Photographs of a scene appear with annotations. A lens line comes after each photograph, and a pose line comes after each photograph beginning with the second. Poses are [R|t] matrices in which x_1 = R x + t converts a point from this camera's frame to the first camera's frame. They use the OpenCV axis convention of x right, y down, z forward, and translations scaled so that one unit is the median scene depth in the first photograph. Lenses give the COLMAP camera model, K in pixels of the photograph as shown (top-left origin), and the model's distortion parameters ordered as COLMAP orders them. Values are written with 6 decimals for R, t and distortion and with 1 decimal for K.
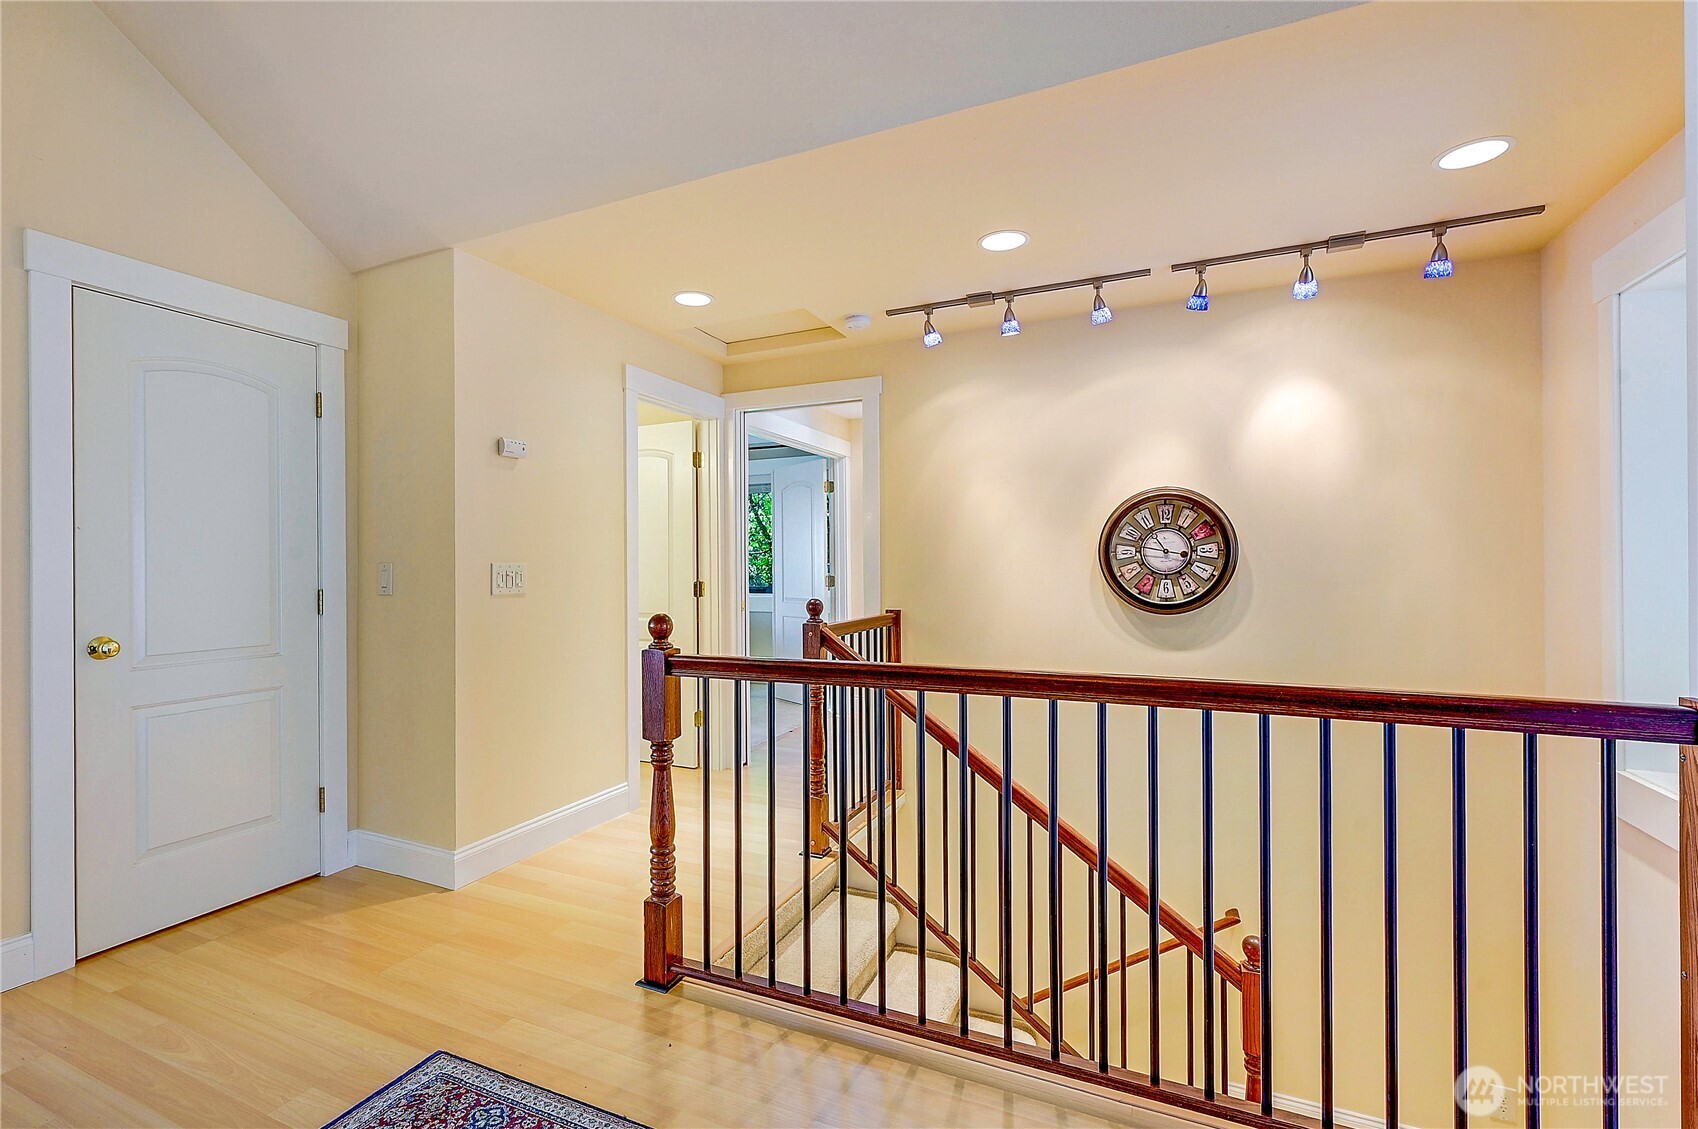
lens RADIAL K [[769.5, 0, 811.9], [0, 769.5, 564.4], [0, 0, 1]] dist [0.005148, -0.000023]
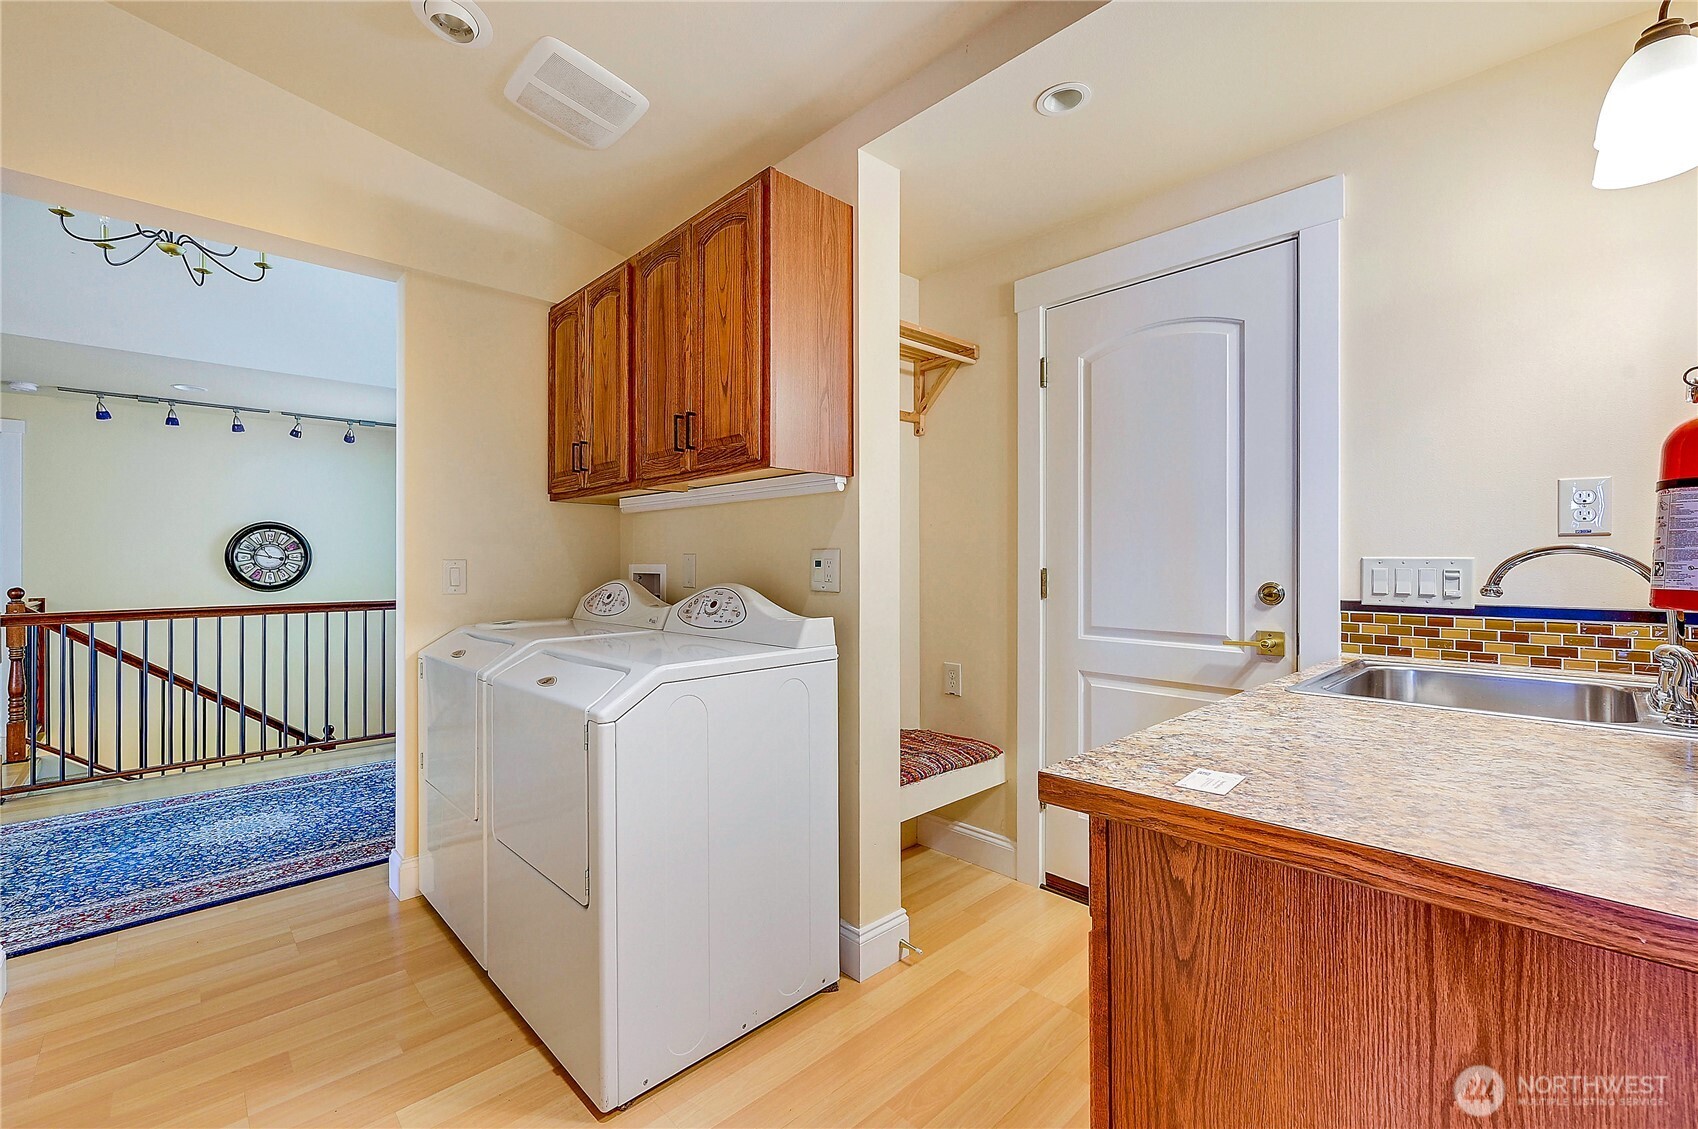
lens RADIAL K [[702.1, 0, 792.4], [0, 702.1, 556.4], [0, 0, 1]] dist [-0.000949, 0.001737]
pose [[0.392543, 0.009444, 0.919685, -0.603406], [-0.000592, 0.999950, -0.010015, -0.002406], [-0.919733, 0.003387, 0.392529, -0.814745]]
